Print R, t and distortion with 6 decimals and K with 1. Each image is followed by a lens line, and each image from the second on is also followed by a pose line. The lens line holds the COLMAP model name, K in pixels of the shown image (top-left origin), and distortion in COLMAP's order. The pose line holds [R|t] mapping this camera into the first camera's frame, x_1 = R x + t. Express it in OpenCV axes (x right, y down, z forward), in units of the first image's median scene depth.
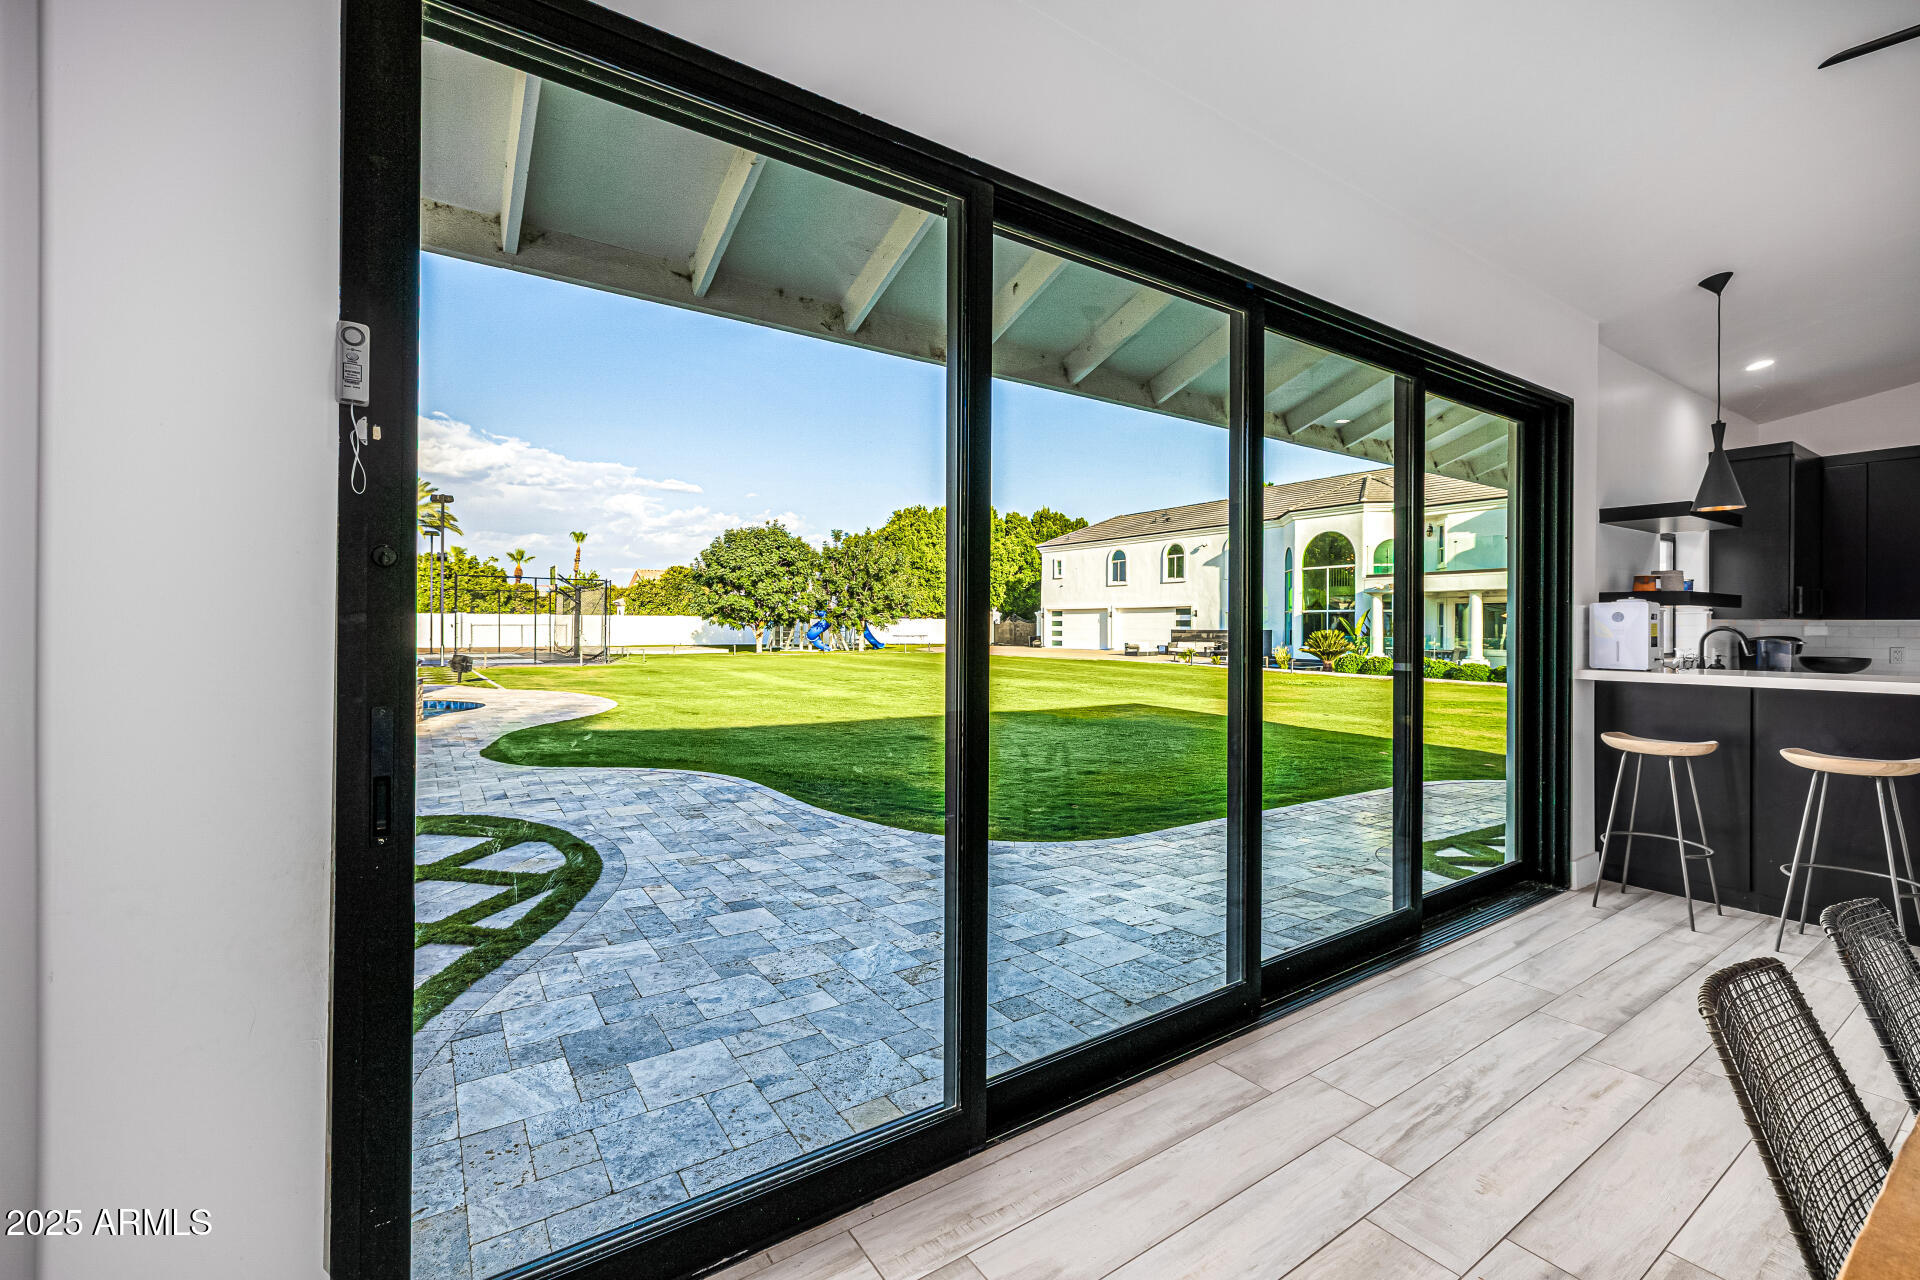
lens RADIAL K [[823.0, 0, 958.2], [0, 823.0, 636.4], [0, 0, 1]] dist [0.004192, 0.000510]
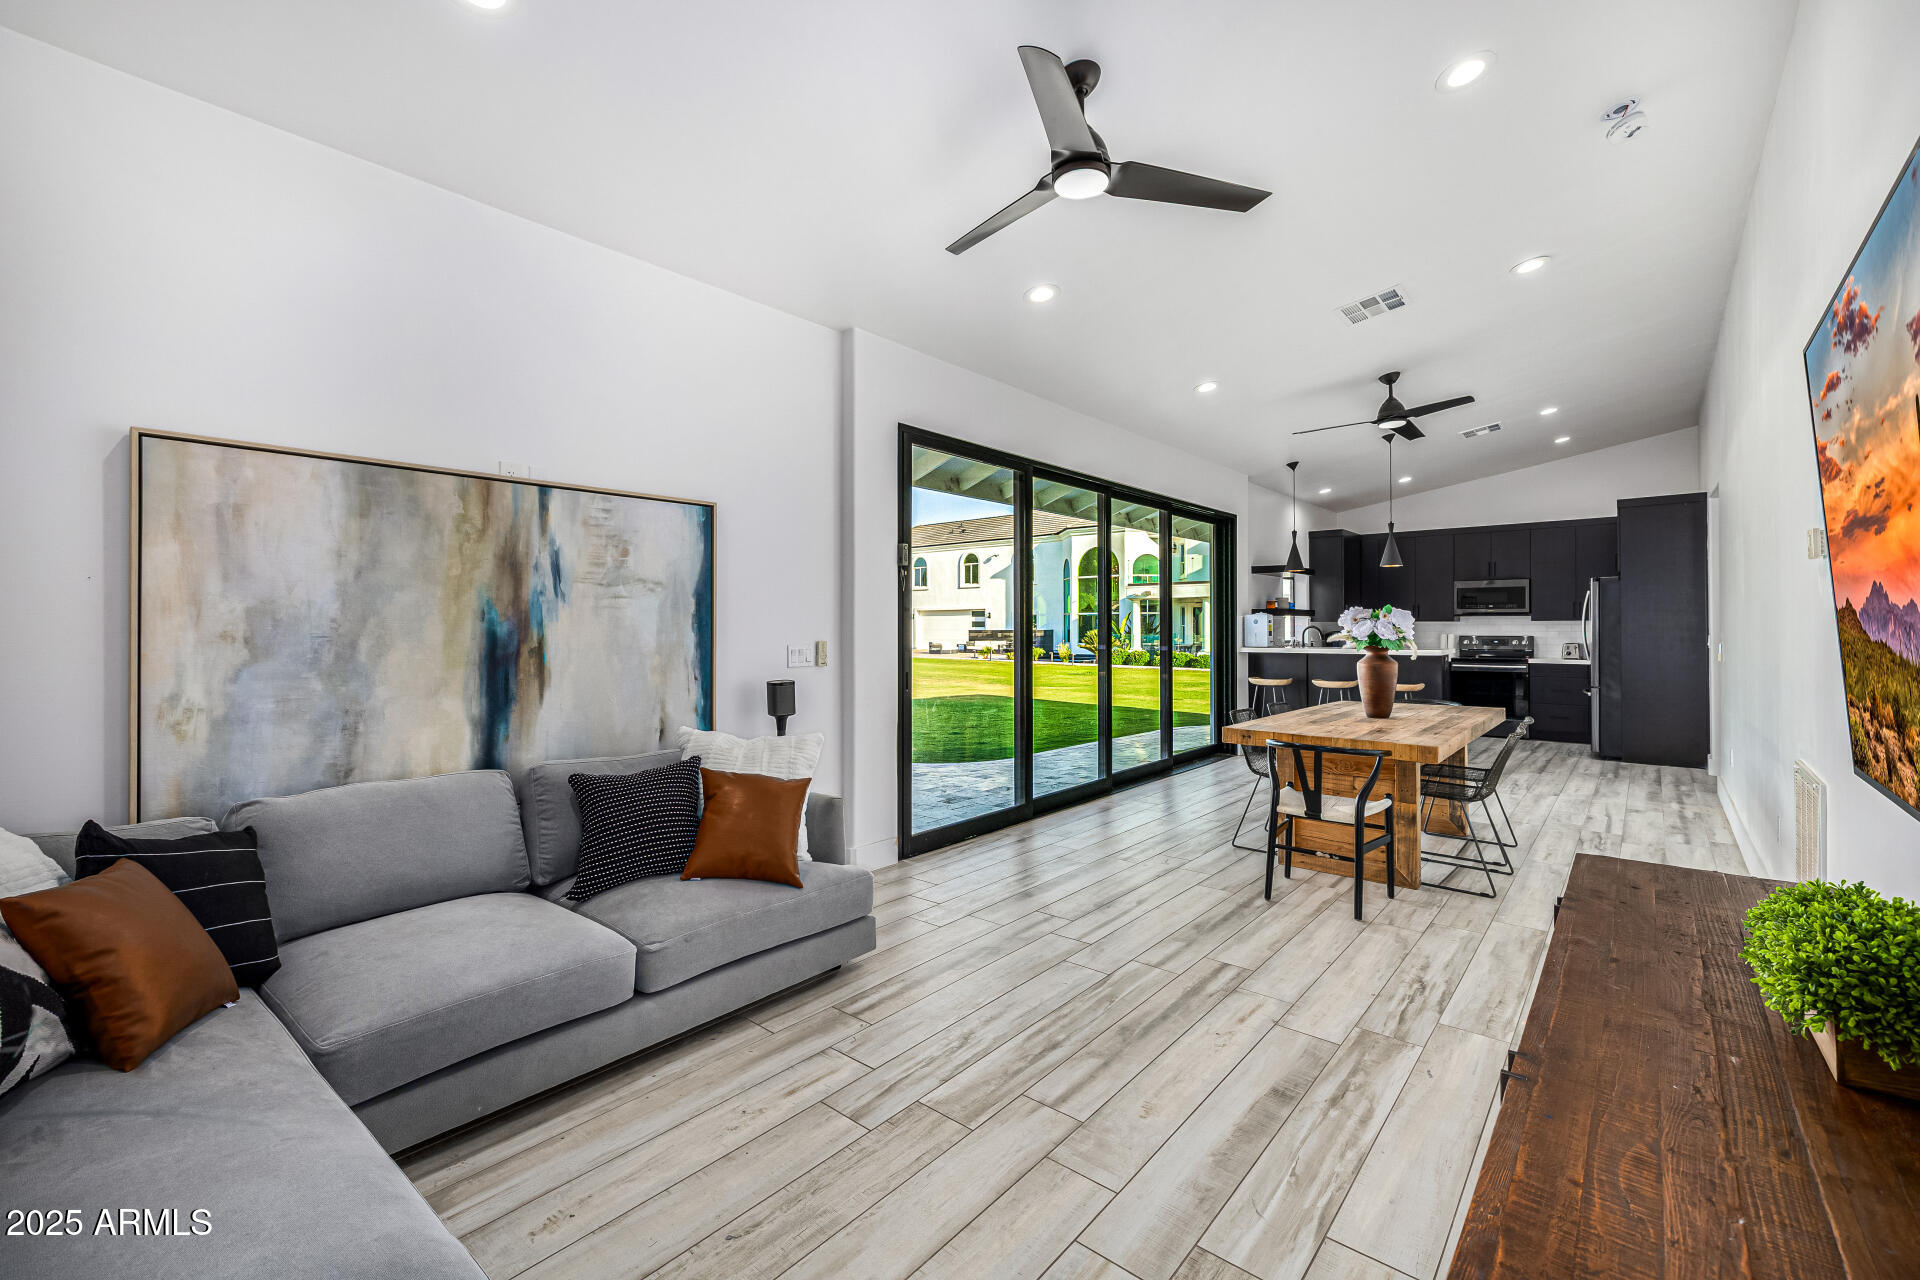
lens RADIAL K [[823.0, 0, 961.8], [0, 823.0, 634.1], [0, 0, 1]] dist [0.004192, 0.000510]
pose [[0.964856, -0.007651, 0.262669, -0.049946], [0.008818, 0.999956, -0.003262, 0.000914], [-0.262632, 0.005464, 0.964881, -0.087553]]
